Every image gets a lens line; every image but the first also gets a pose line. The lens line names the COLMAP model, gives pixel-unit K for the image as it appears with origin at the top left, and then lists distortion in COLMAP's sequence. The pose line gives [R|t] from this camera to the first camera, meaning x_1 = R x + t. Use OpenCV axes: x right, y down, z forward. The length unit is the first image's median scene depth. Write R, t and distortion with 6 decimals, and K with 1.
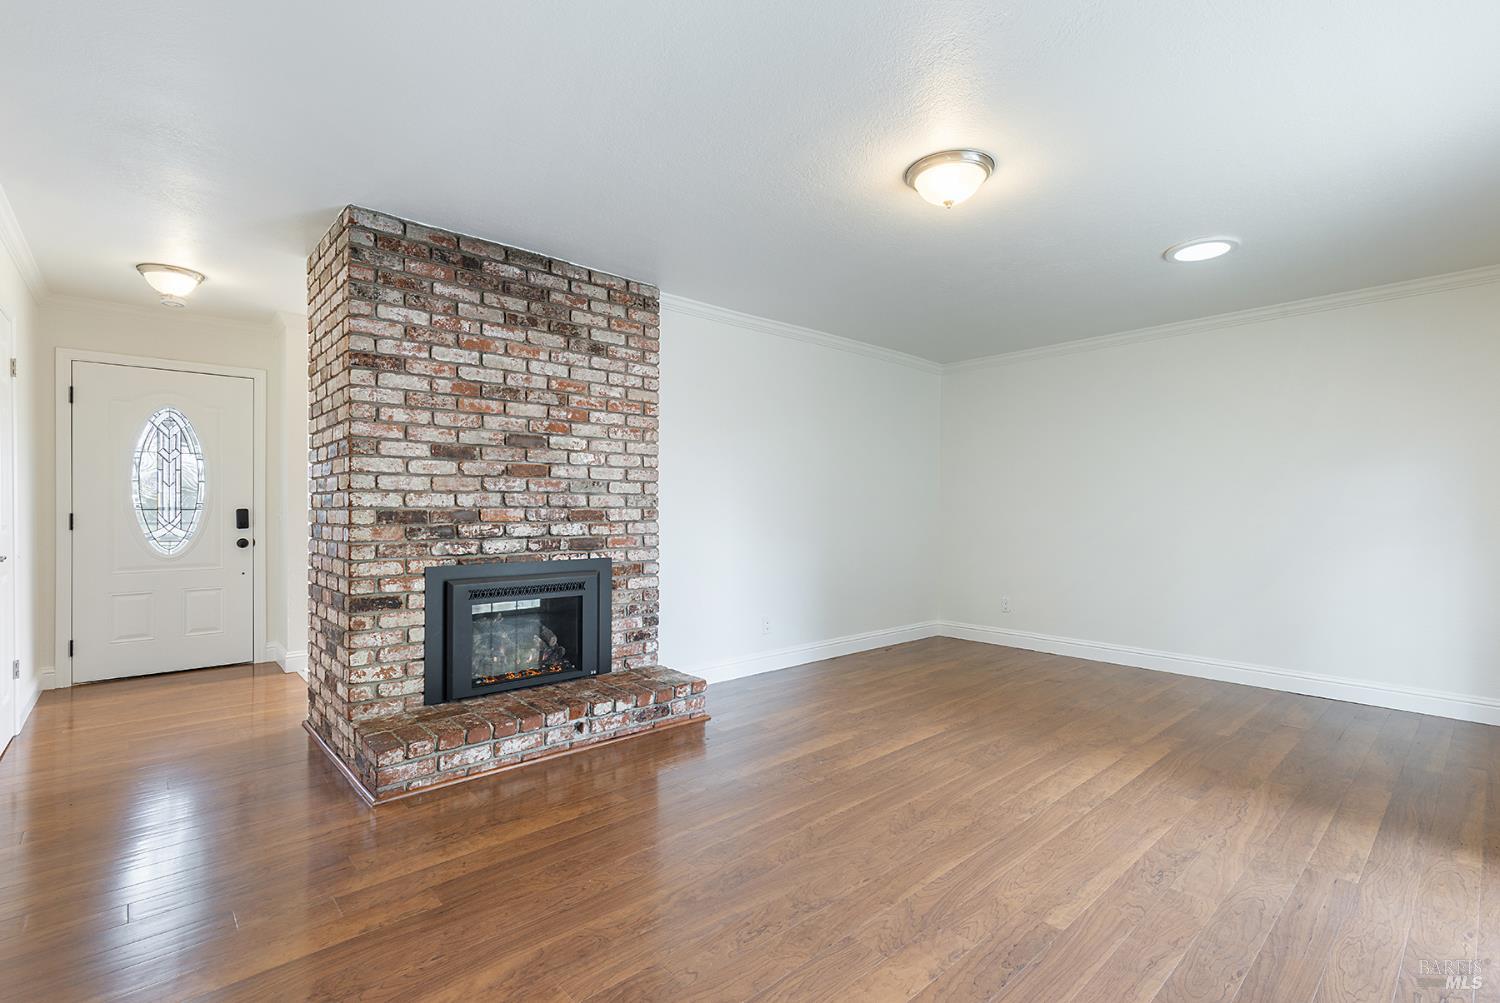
lens RADIAL K [[674.6, 0, 765.2], [0, 674.6, 500.0], [0, 0, 1]] dist [0.008421, -0.000581]
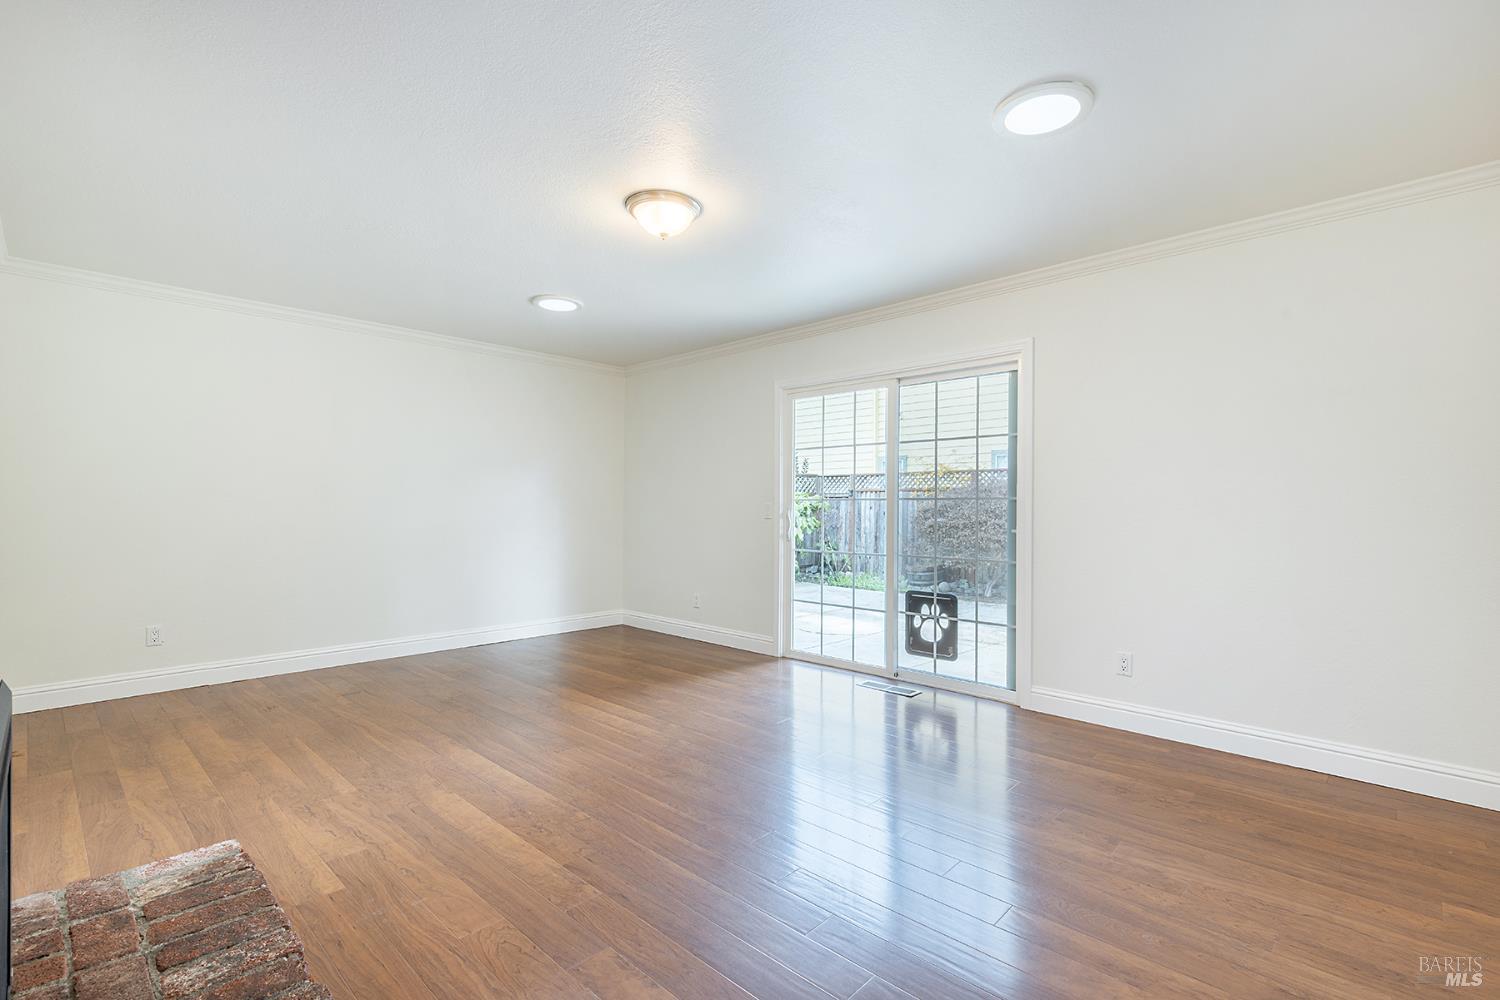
lens RADIAL K [[674.6, 0, 751.8], [0, 674.6, 539.0], [0, 0, 1]] dist [0.008421, -0.000581]
pose [[-0.059582, -0.049363, 0.997002, -0.676847], [-0.017735, 0.998671, 0.048386, 0.012924], [-0.998066, -0.014799, -0.060379, 0.727162]]
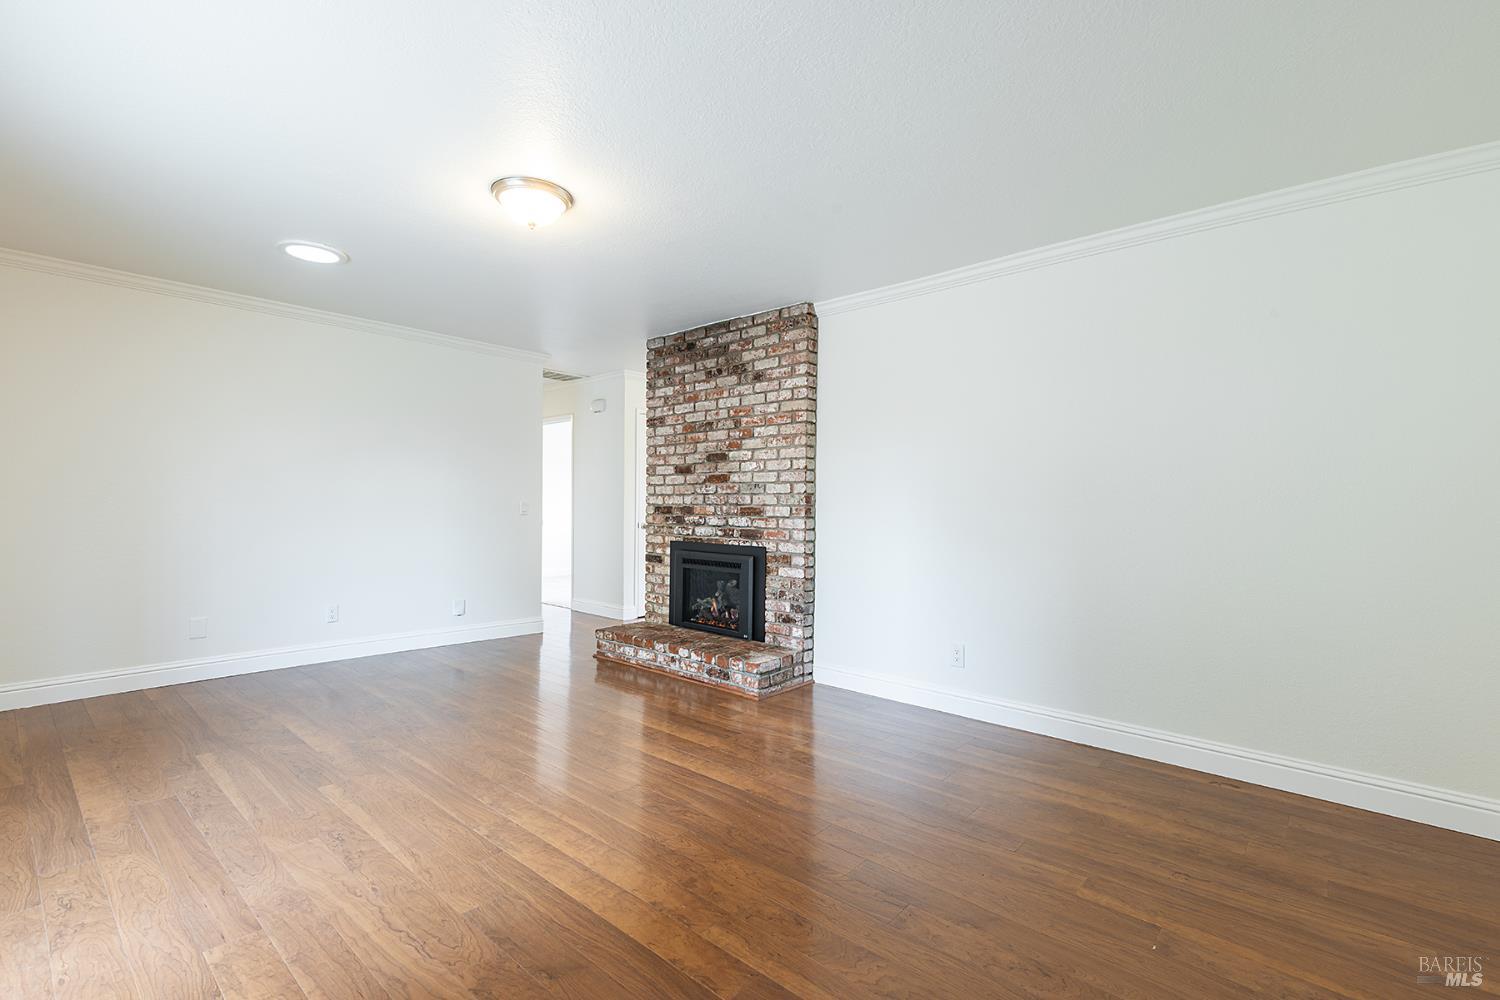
lens RADIAL K [[674.6, 0, 761.3], [0, 674.6, 499.5], [0, 0, 1]] dist [0.008421, -0.000581]
pose [[0.108932, -0.010645, -0.993992, 1.114318], [0.001308, 0.999943, -0.010565, 0.015784], [0.994048, -0.000149, 0.108940, 0.996694]]
